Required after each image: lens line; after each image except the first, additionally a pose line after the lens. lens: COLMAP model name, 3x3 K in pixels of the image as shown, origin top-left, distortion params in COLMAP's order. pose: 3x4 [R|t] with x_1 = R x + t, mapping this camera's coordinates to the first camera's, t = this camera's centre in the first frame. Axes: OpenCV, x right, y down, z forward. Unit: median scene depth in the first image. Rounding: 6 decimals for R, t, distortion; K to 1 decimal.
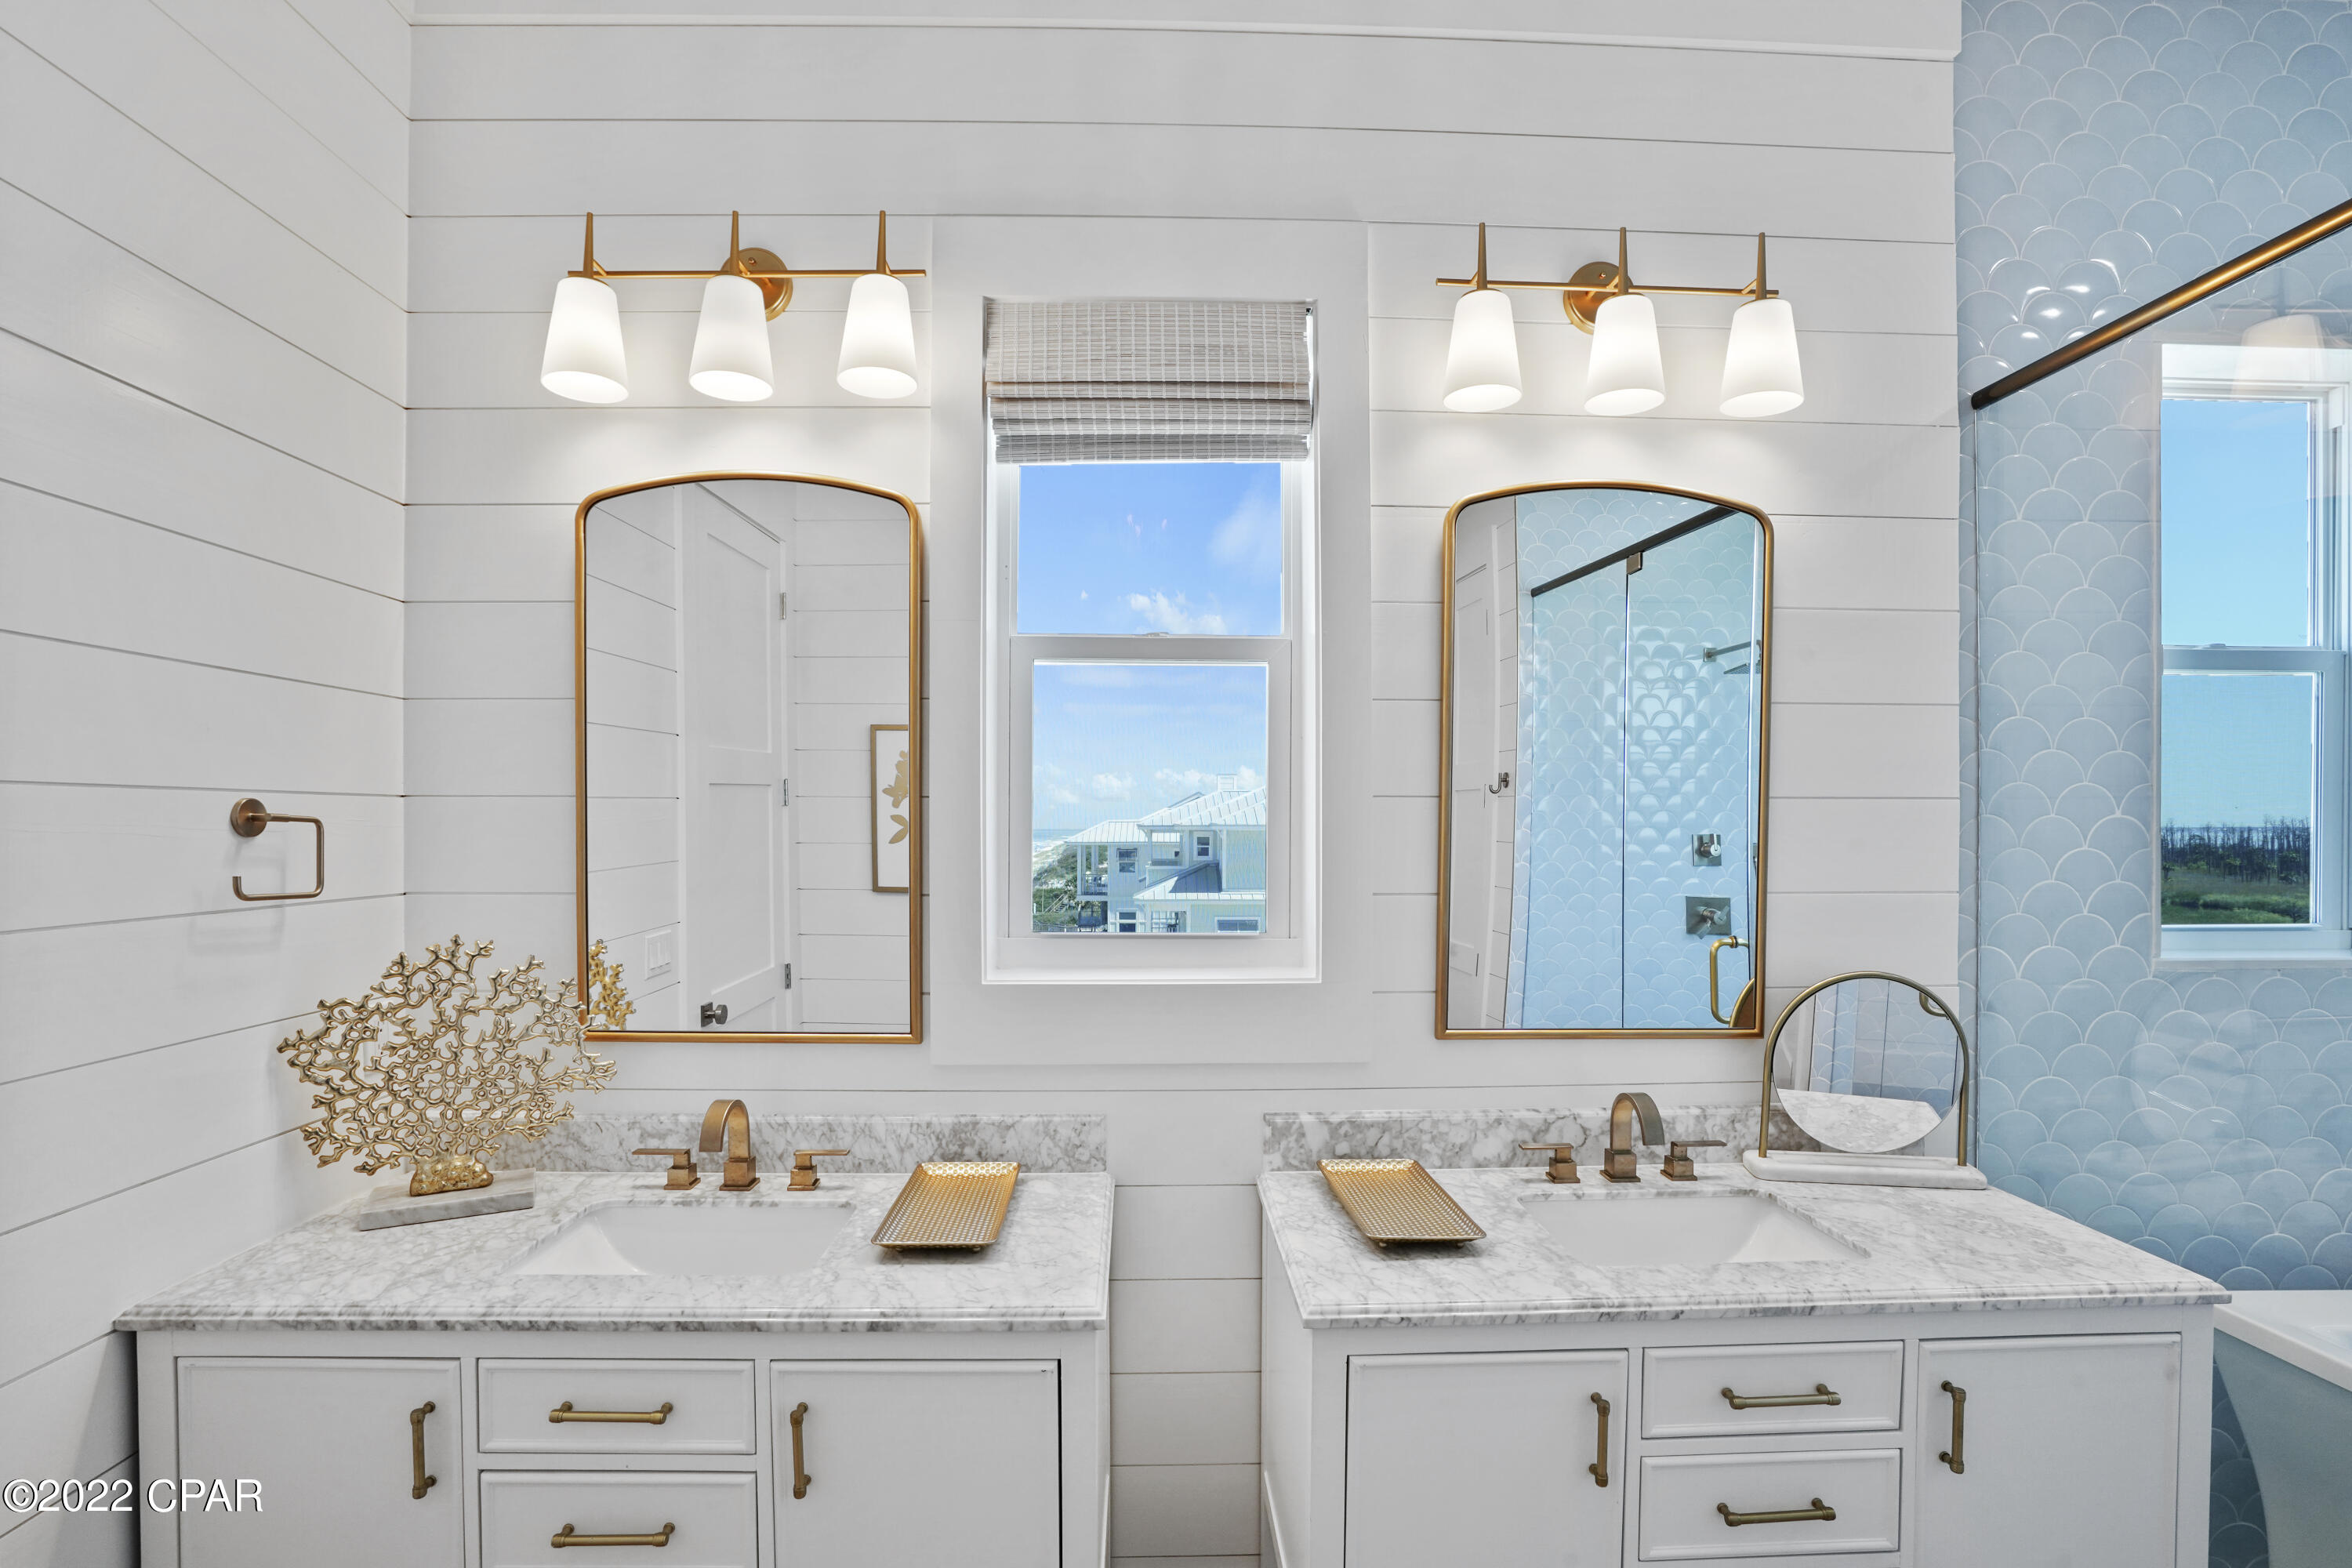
lens RADIAL K [[1101.9, 0, 1183.0], [0, 1101.9, 850.1], [0, 0, 1]] dist [-0.052744, 0.018725]
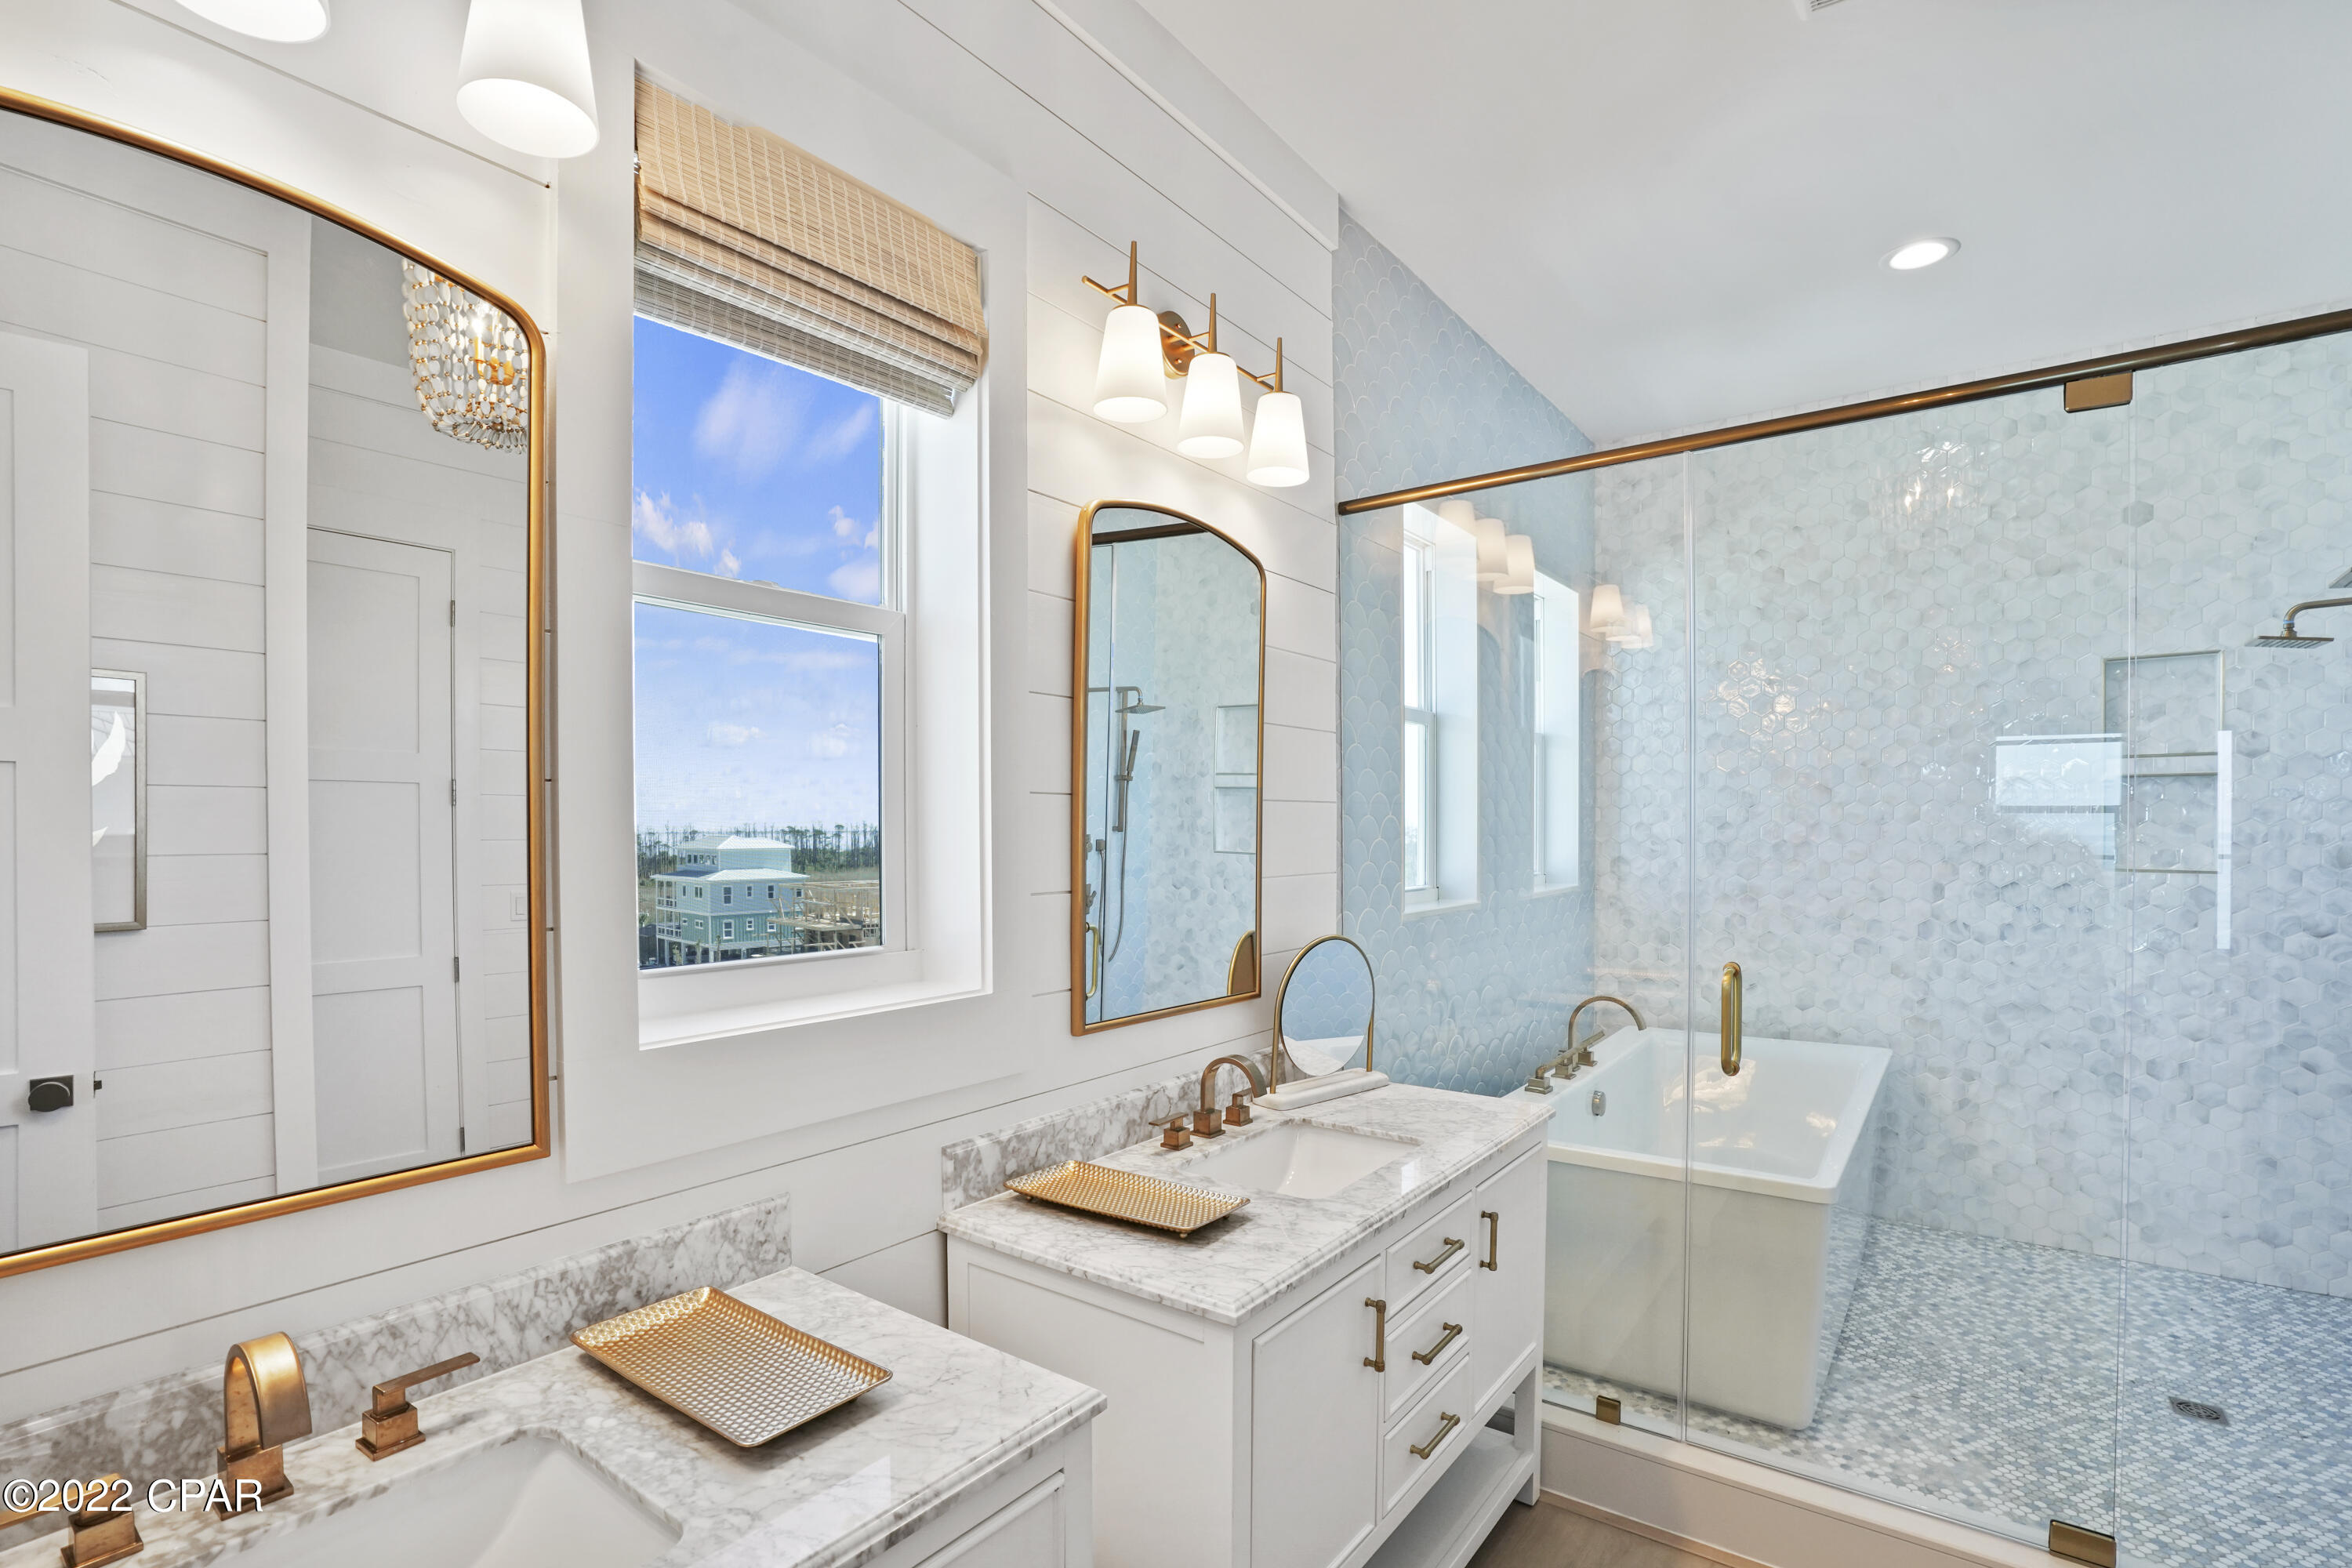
lens RADIAL K [[1101.9, 0, 1188.3], [0, 1101.9, 856.9], [0, 0, 1]] dist [-0.052744, 0.018725]
pose [[0.630226, -0.023452, 0.776057, -0.492159], [0.017825, 0.999717, 0.015735, -0.005767], [-0.776207, 0.003917, 0.630466, 0.292760]]
